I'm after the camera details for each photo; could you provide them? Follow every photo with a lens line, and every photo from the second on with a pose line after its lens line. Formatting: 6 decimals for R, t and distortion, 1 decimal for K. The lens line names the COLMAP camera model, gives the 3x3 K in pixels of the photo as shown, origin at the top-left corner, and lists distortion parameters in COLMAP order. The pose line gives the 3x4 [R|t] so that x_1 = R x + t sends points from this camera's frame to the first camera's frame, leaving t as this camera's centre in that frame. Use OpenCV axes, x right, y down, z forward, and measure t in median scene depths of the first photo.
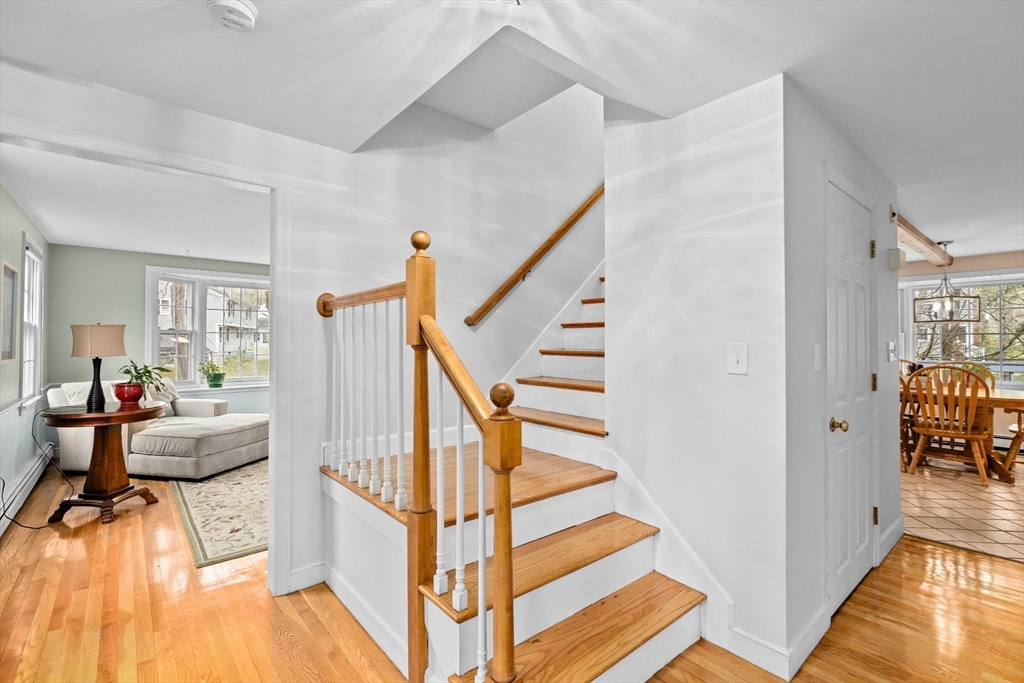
lens RADIAL K [[464.6, 0, 515.2], [0, 464.6, 338.6], [0, 0, 1]] dist [-0.000552, 0.000785]
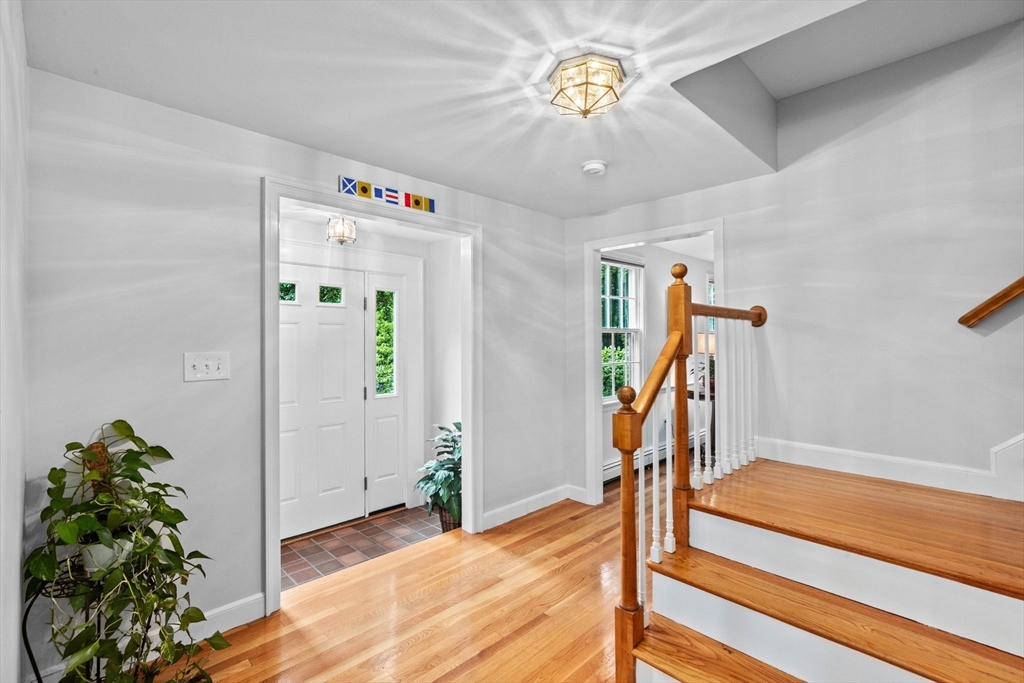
lens RADIAL K [[464.6, 0, 513.1], [0, 464.6, 337.4], [0, 0, 1]] dist [-0.000552, 0.000785]
pose [[0.083628, -0.001041, -0.996497, 0.789220], [0.010538, 0.999944, -0.000160, -0.028598], [0.996441, -0.010488, 0.083634, 0.353756]]
